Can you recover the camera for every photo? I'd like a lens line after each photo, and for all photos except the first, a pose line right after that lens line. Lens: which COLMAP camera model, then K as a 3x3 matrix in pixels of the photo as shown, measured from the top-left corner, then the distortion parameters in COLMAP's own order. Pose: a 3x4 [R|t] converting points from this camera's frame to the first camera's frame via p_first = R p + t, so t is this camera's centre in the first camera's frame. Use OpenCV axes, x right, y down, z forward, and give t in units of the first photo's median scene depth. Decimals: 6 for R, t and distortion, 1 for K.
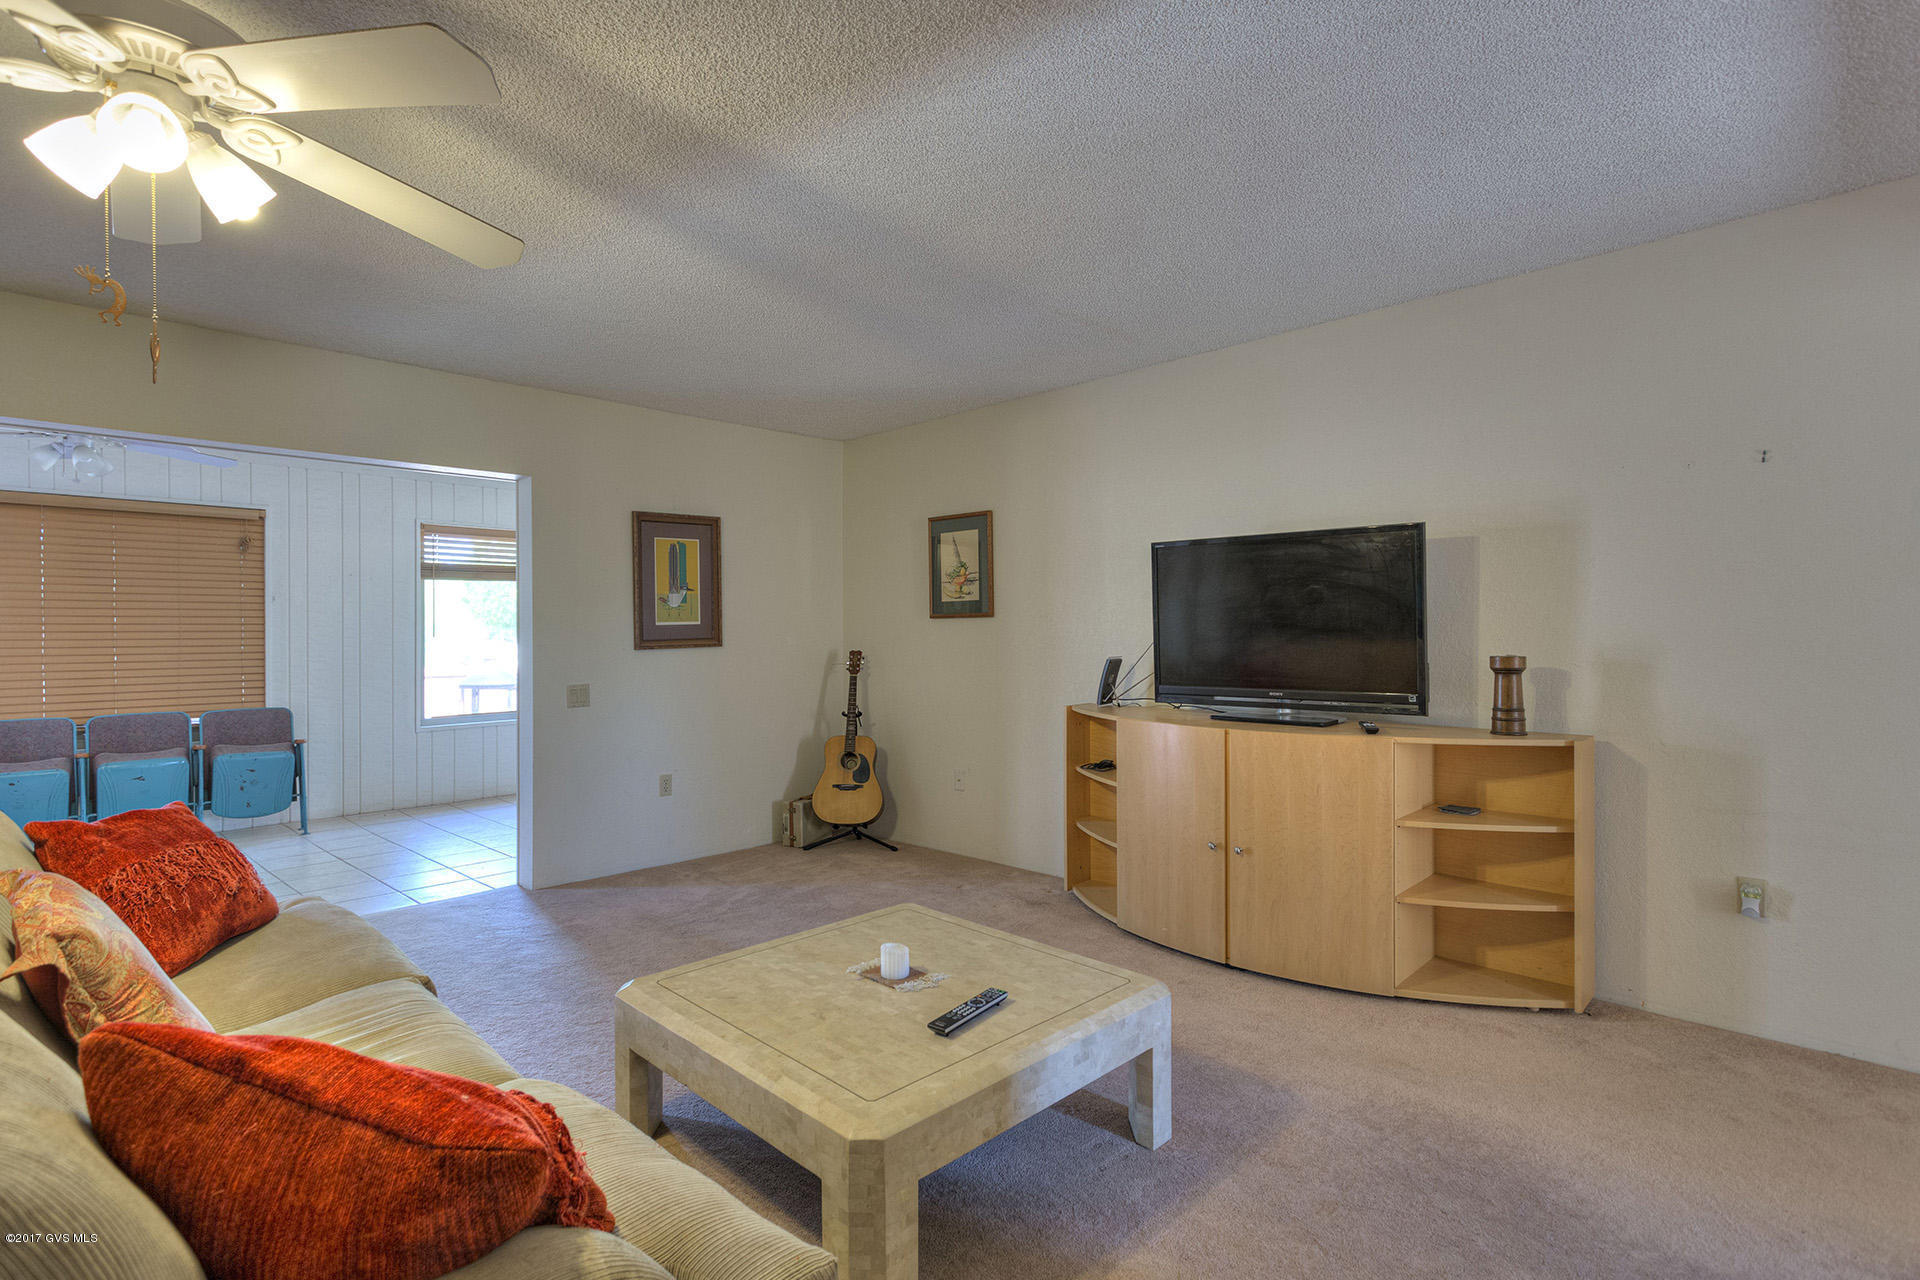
lens RADIAL K [[933.0, 0, 963.1], [0, 933.0, 643.4], [0, 0, 1]] dist [-0.003059, 0.000053]
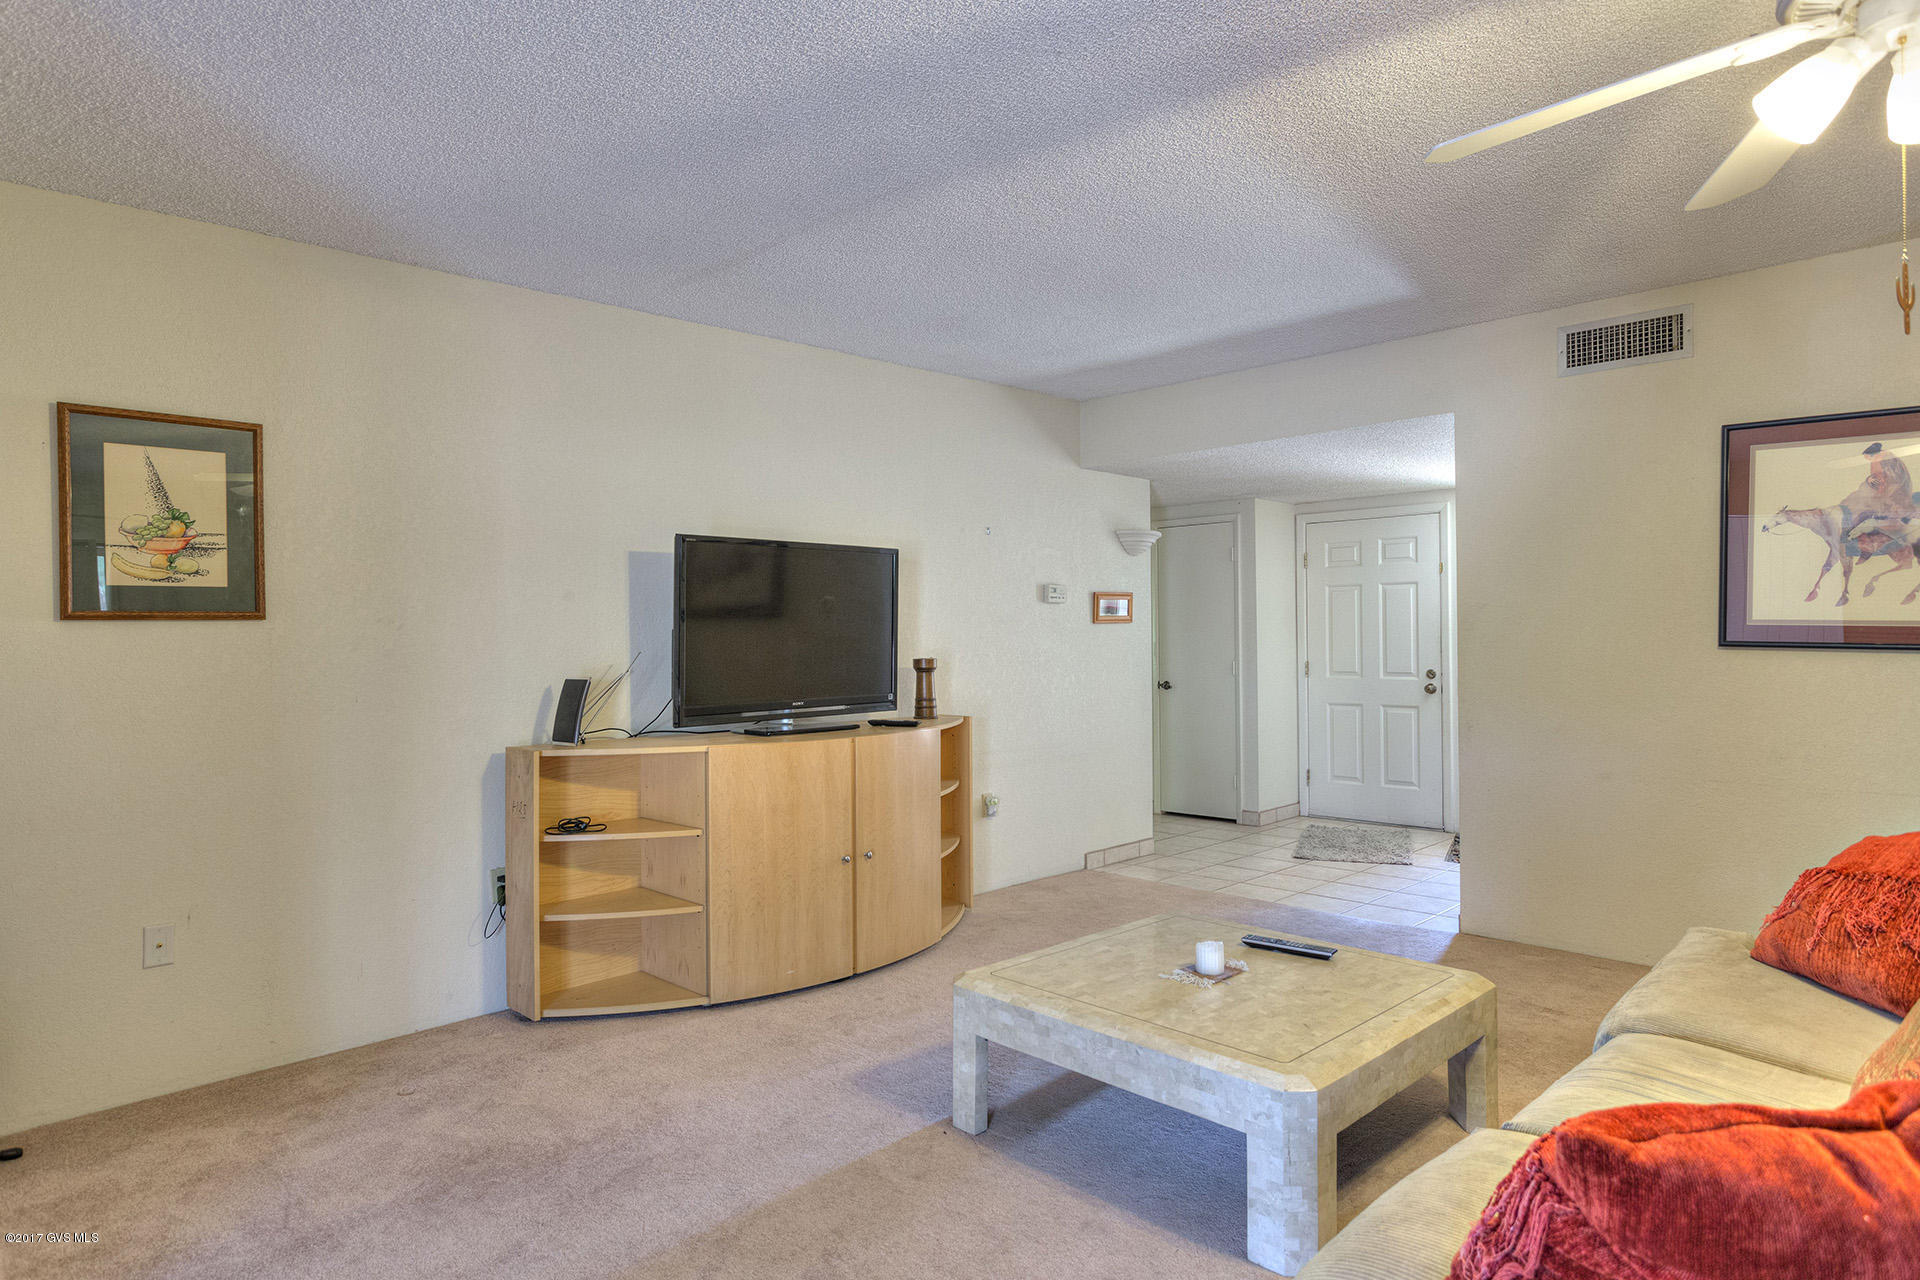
lens RADIAL K [[1072.4, 0, 961.4], [0, 1072.4, 639.9], [0, 0, 1]] dist [0.002544, 0.000937]
pose [[0.032584, 0.002461, 0.999466, -0.703355], [0.023911, 0.999709, -0.003241, -0.005527], [-0.999183, 0.024004, 0.032516, 0.686042]]
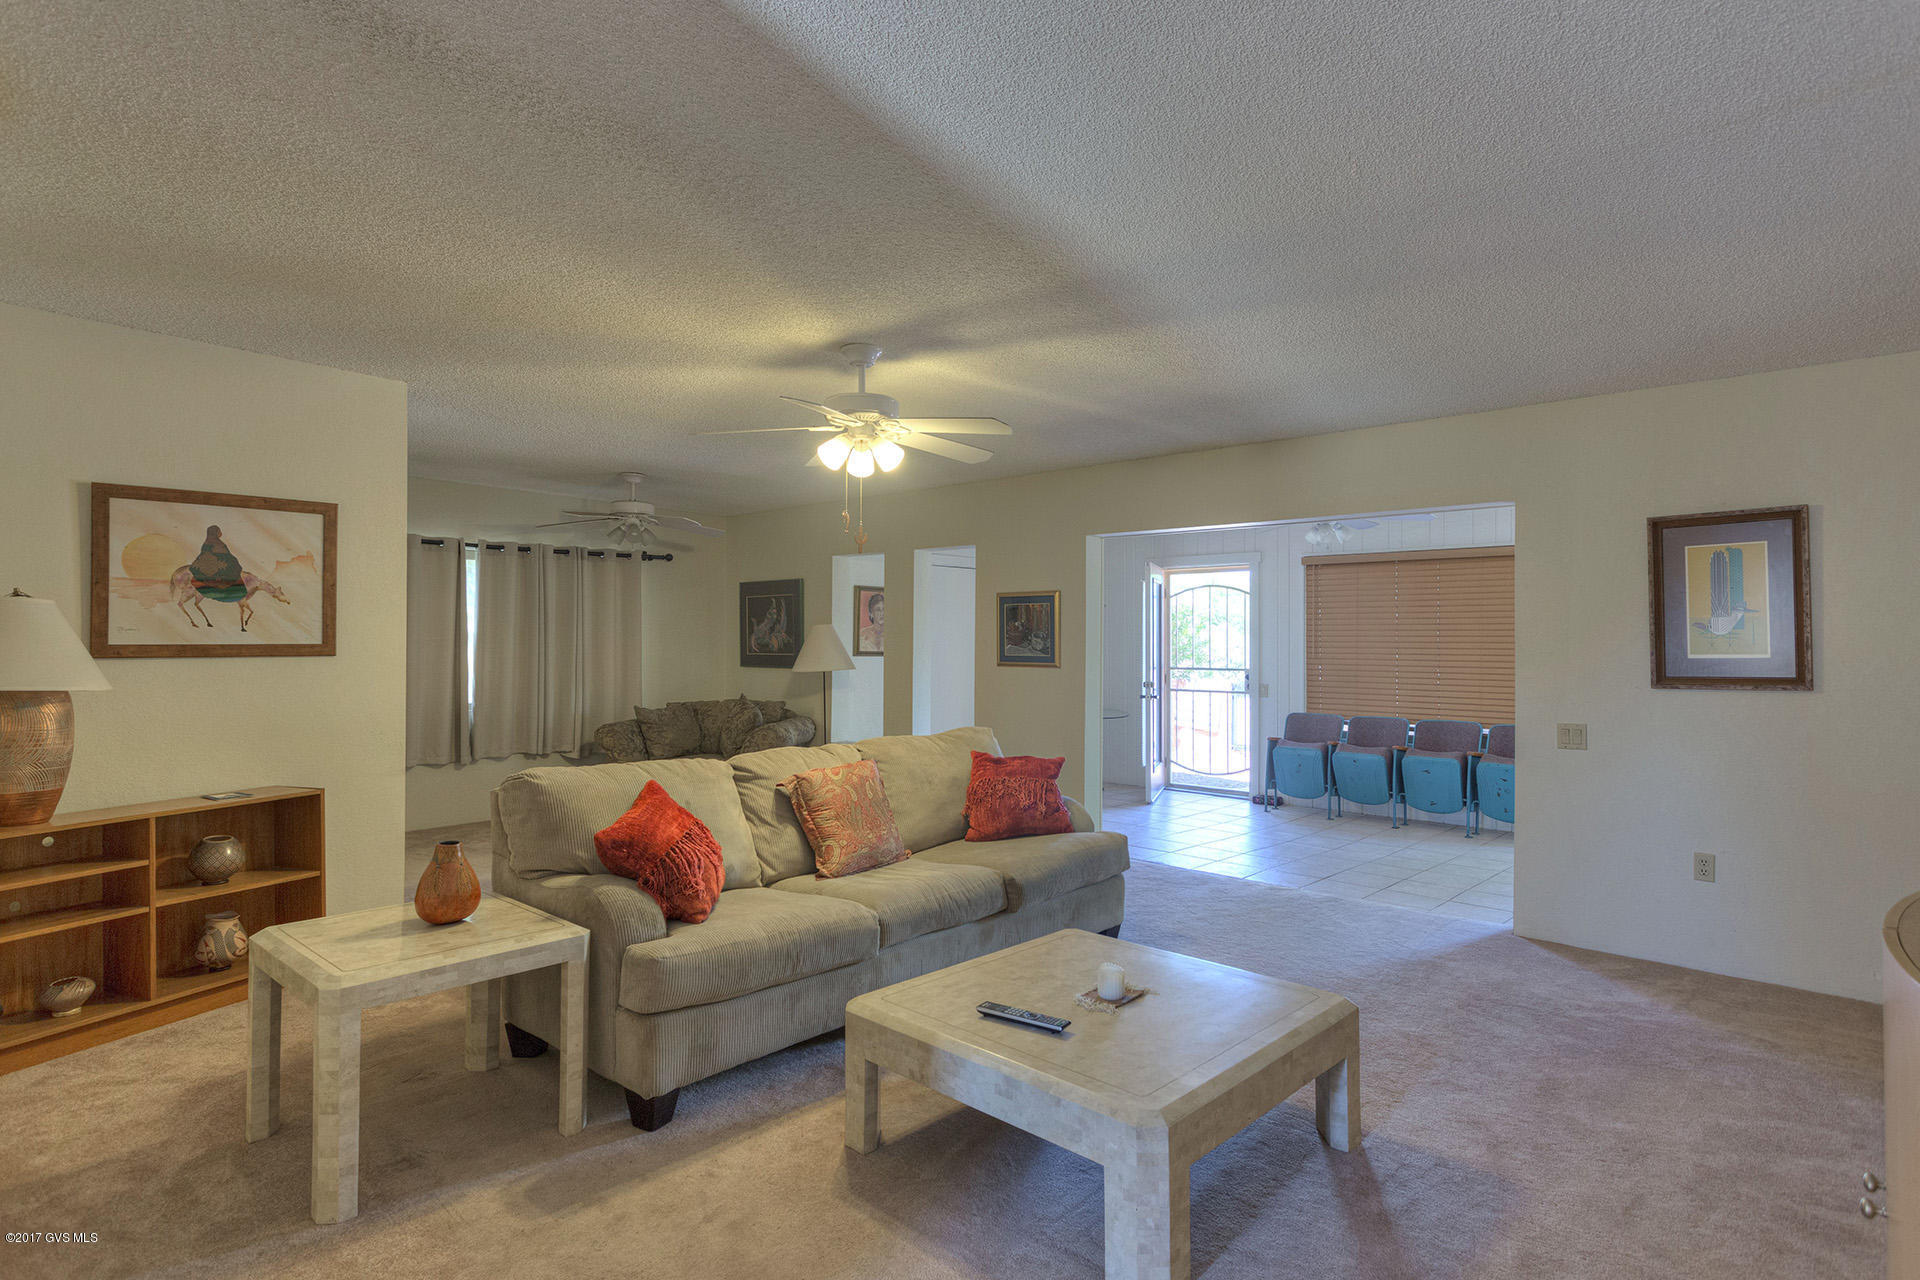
lens RADIAL K [[1008.8, 0, 961.5], [0, 1008.8, 629.5], [0, 0, 1]] dist [0.001963, 0.000111]
pose [[0.014991, -0.008279, -0.999853, 0.608957], [-0.019799, 0.999767, -0.008575, -0.028996], [0.999692, 0.019924, 0.014824, 0.449377]]
